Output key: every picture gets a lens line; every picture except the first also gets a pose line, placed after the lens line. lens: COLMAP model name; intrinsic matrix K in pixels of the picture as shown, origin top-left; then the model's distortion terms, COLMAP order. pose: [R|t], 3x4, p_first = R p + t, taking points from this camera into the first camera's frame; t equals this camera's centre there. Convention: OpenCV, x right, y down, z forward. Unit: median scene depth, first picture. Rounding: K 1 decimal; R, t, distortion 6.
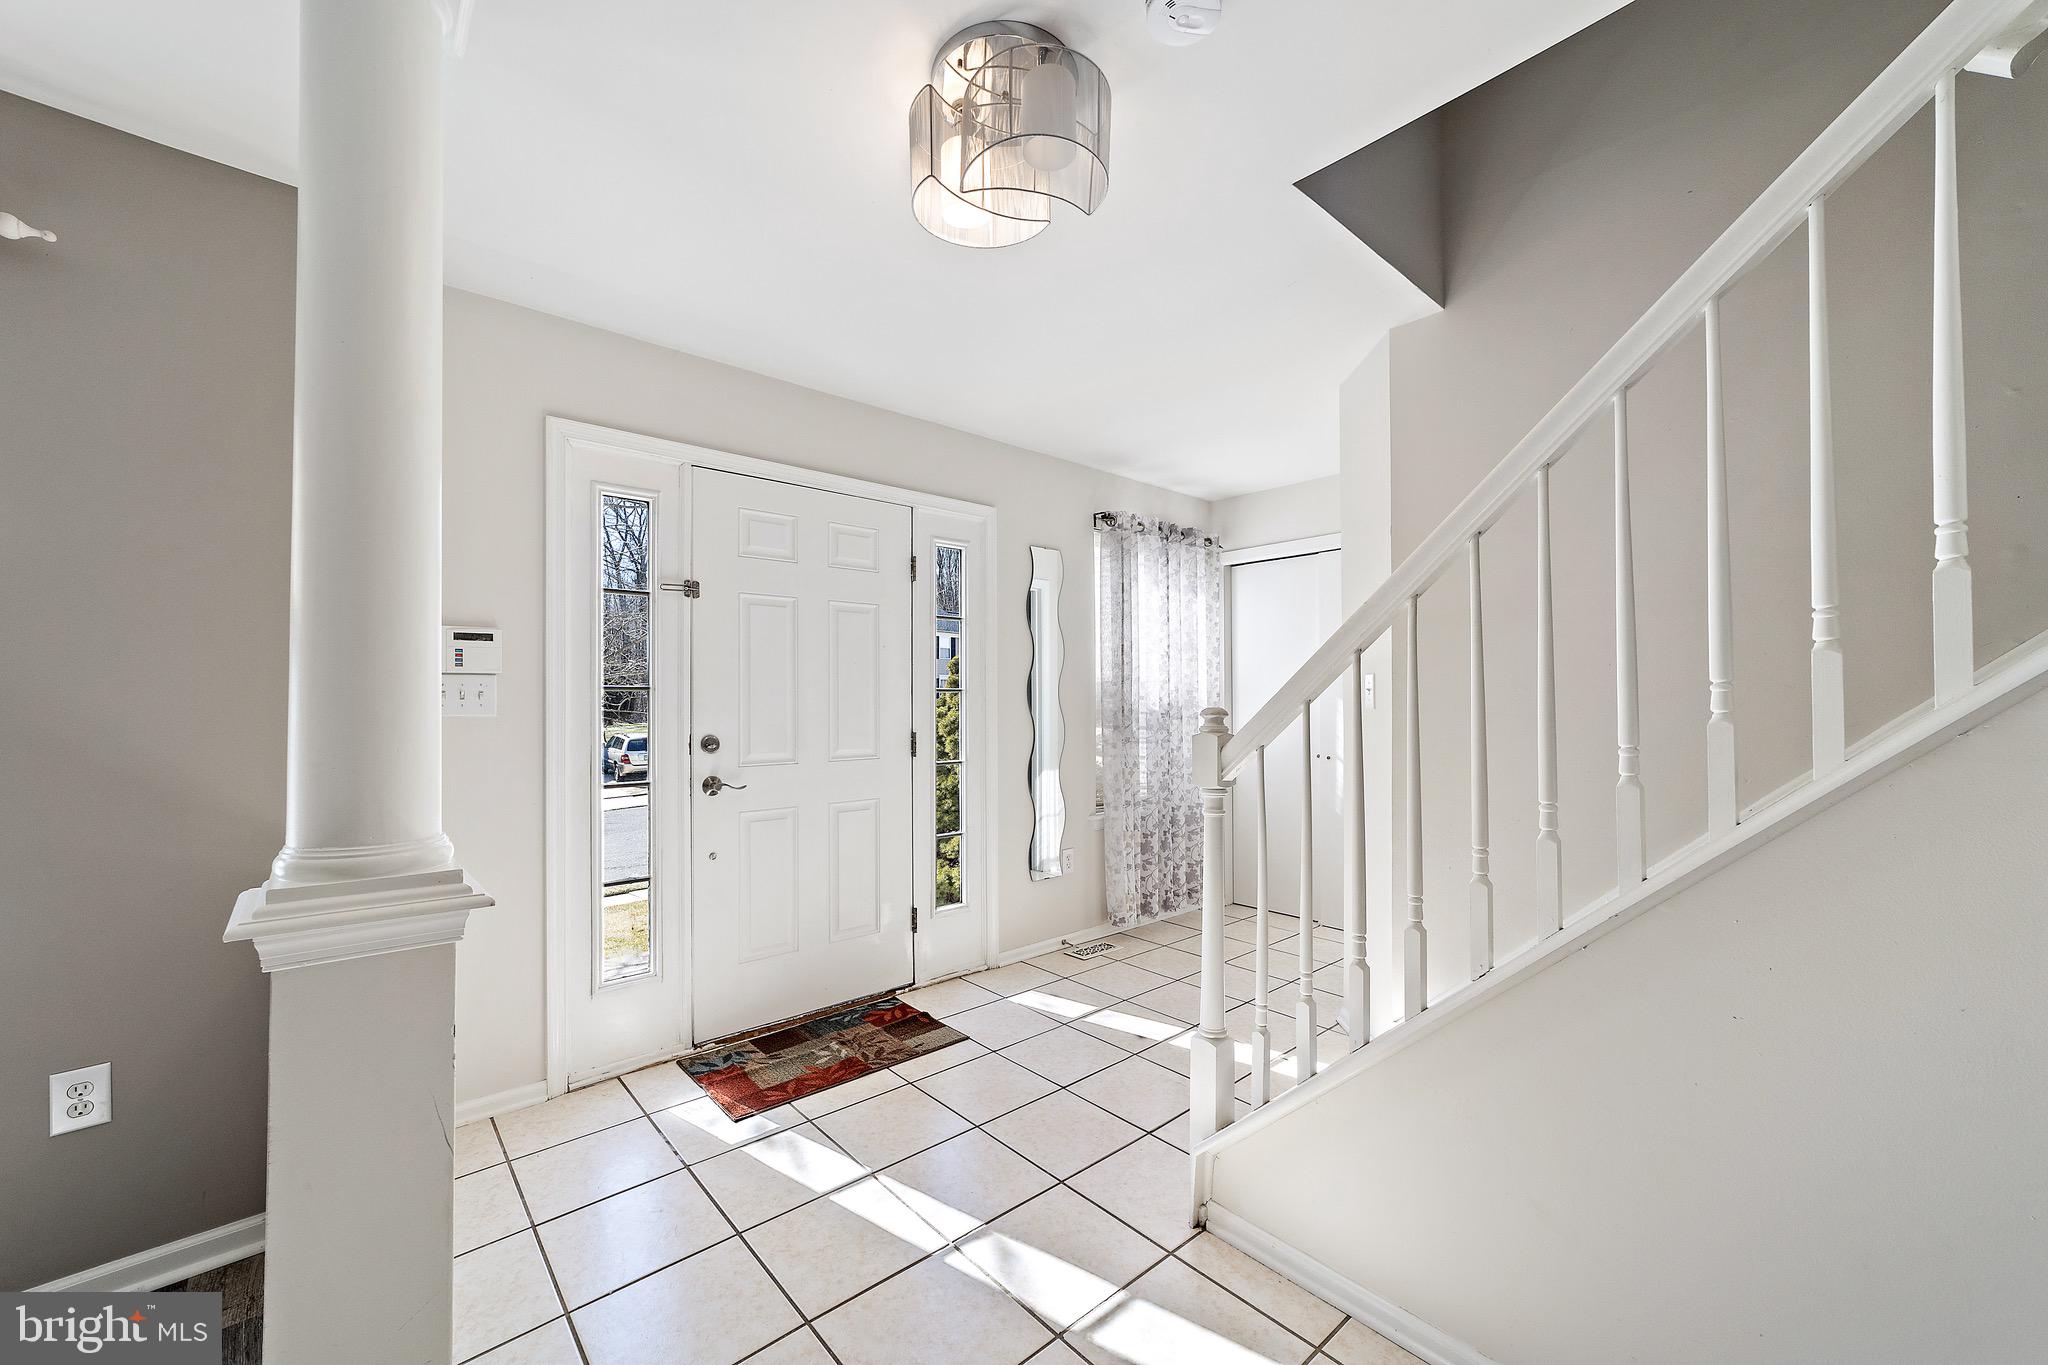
lens RADIAL K [[787.2, 0, 1026.2], [0, 787.2, 692.2], [0, 0, 1]] dist [-0.014708, 0.007941]
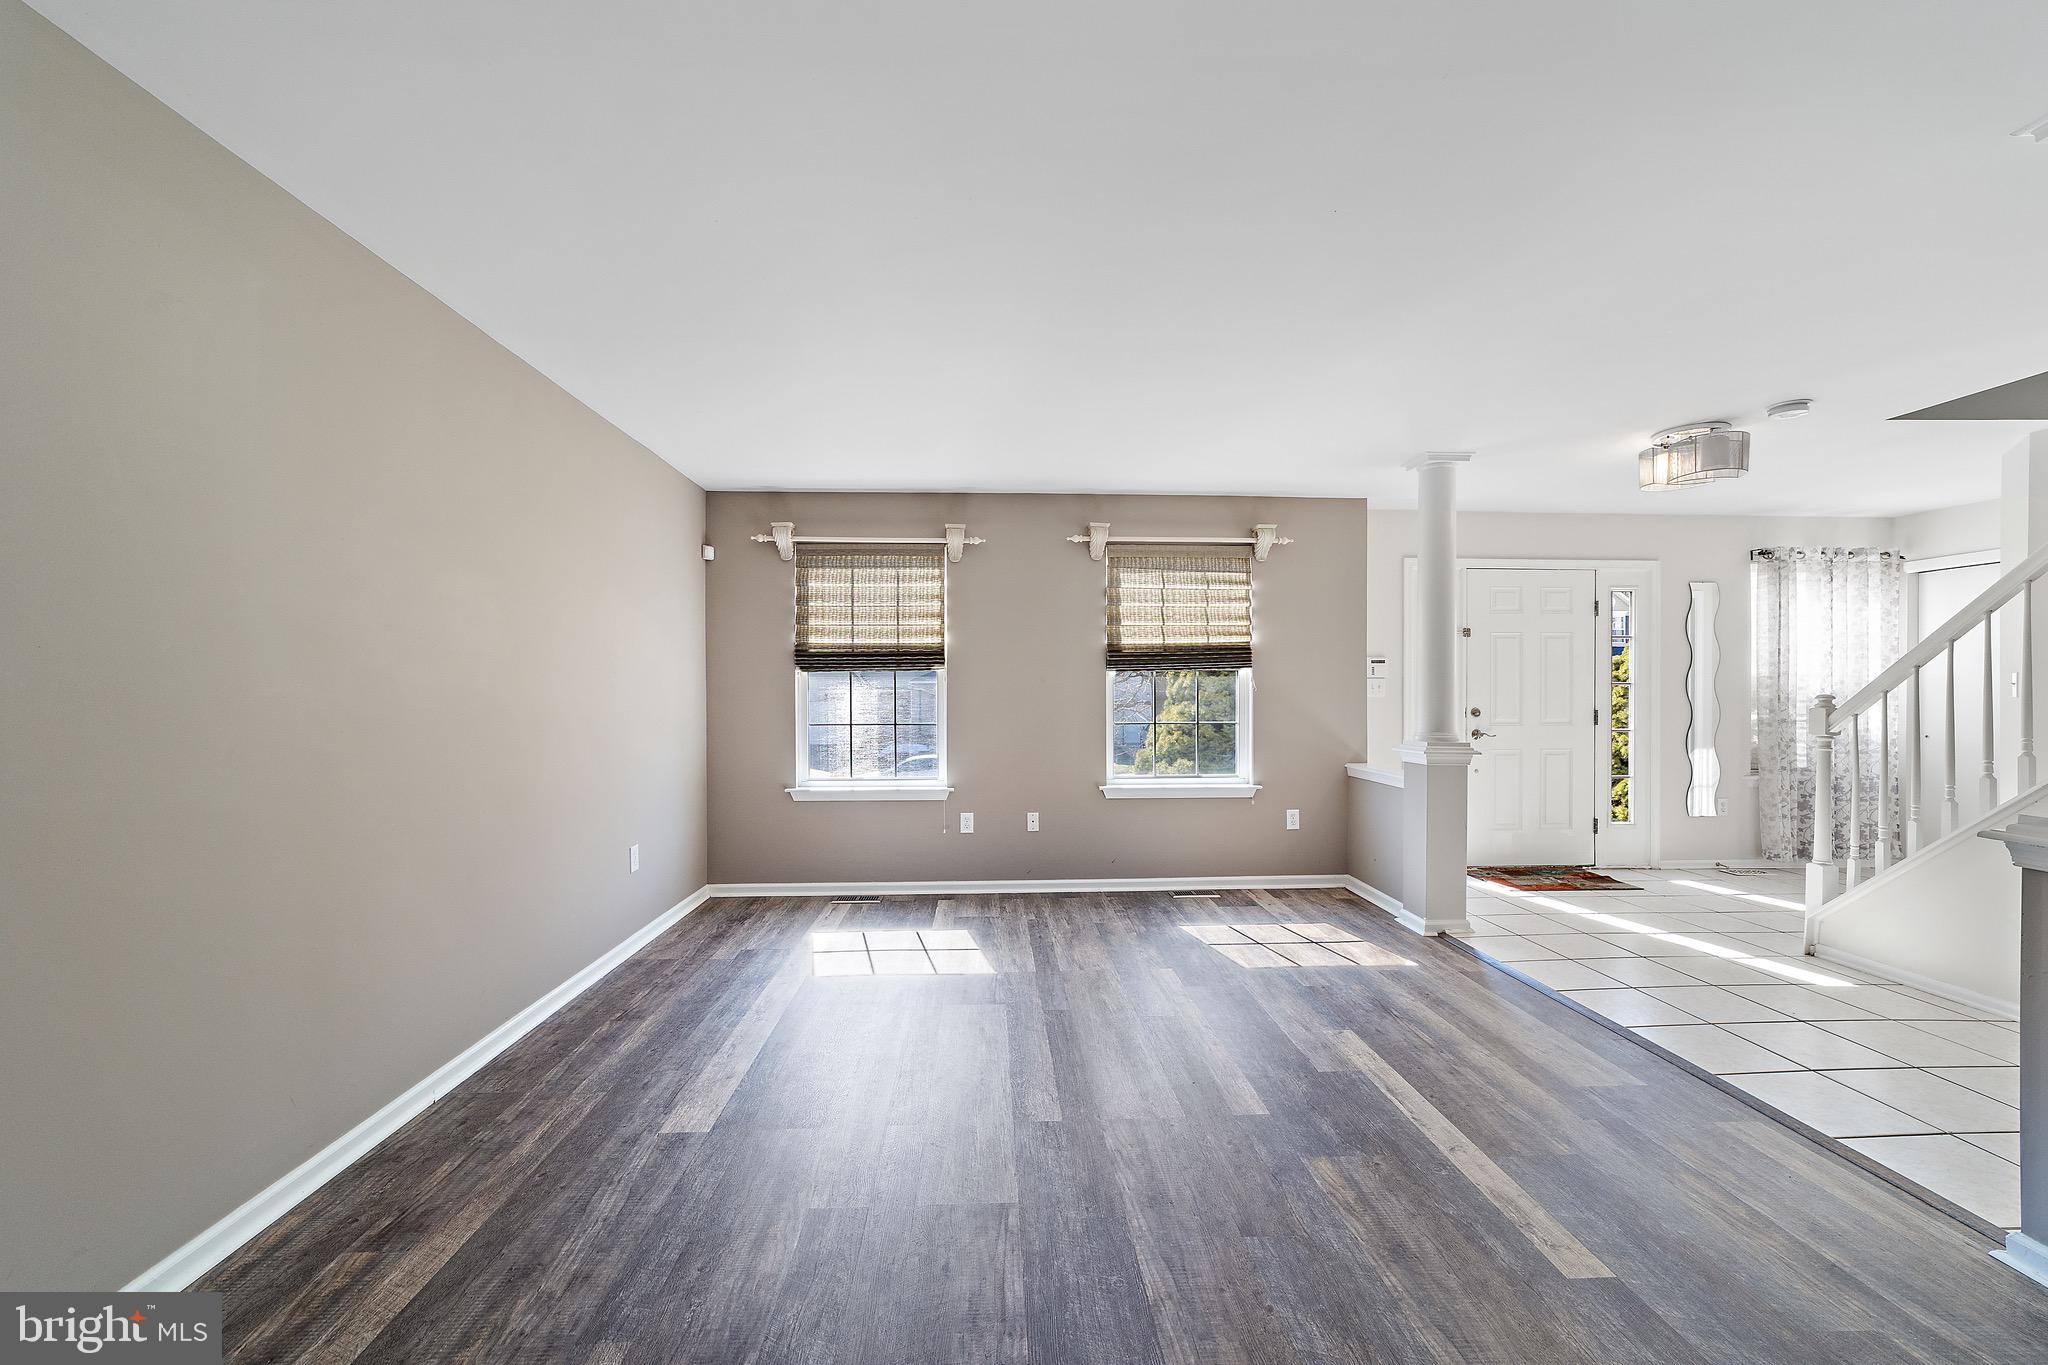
lens RADIAL K [[787.2, 0, 1026.2], [0, 787.2, 692.2], [0, 0, 1]] dist [-0.014708, 0.007941]
pose [[0.779705, 0.005199, -0.626125, -0.040778], [0.003411, 0.999915, 0.012551, -0.007746], [0.626137, -0.011921, 0.779622, -0.812774]]
